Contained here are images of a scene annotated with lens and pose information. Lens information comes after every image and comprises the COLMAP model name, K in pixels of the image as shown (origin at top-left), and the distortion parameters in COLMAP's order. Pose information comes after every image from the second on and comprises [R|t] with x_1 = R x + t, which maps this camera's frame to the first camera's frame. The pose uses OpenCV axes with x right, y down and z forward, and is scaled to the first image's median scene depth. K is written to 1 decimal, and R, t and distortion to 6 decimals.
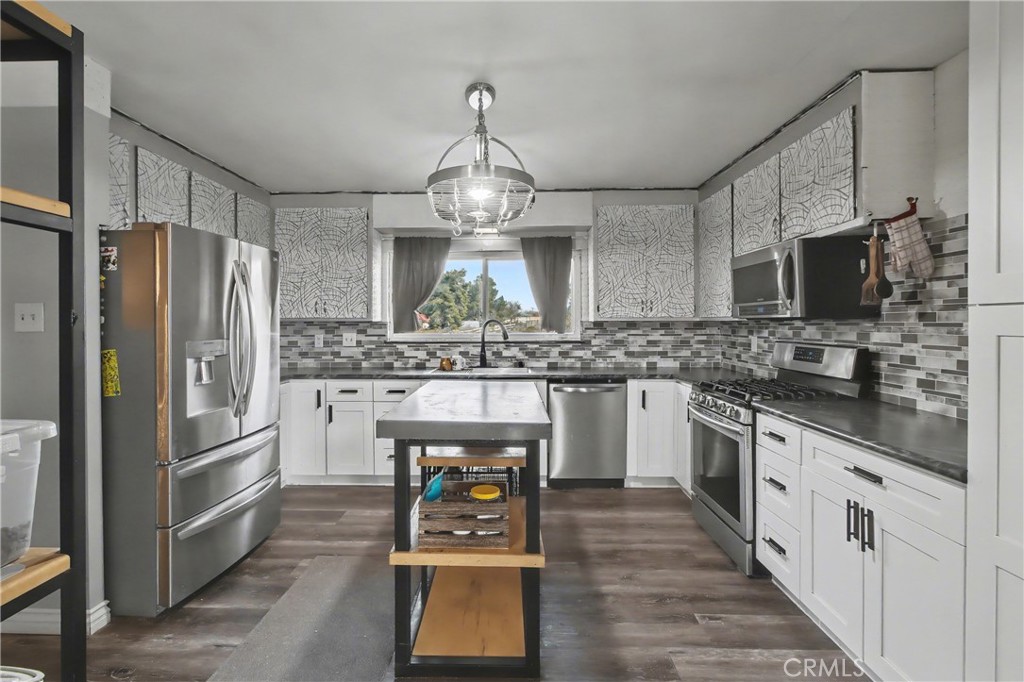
lens RADIAL K [[482.4, 0, 495.0], [0, 482.4, 323.6], [0, 0, 1]] dist [-0.021831, 0.001246]
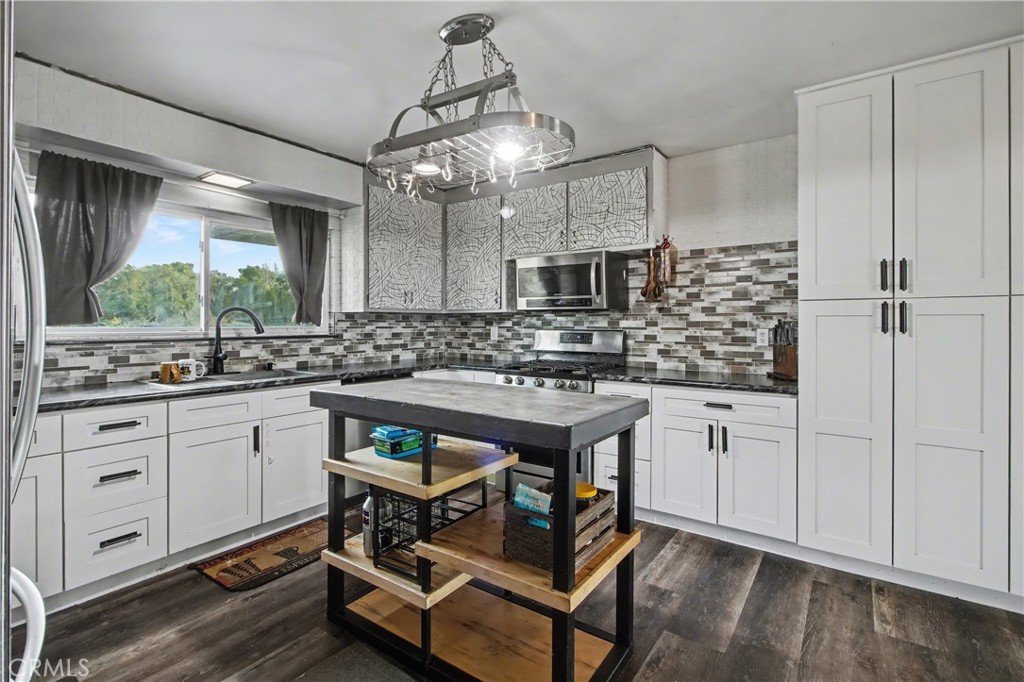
lens RADIAL K [[482.4, 0, 495.0], [0, 482.4, 323.6], [0, 0, 1]] dist [-0.021831, 0.001246]
pose [[0.561698, 0.002441, 0.827339, -0.379956], [-0.000939, 0.999997, -0.002313, 0.017969], [-0.827342, 0.000522, 0.561699, 0.278276]]
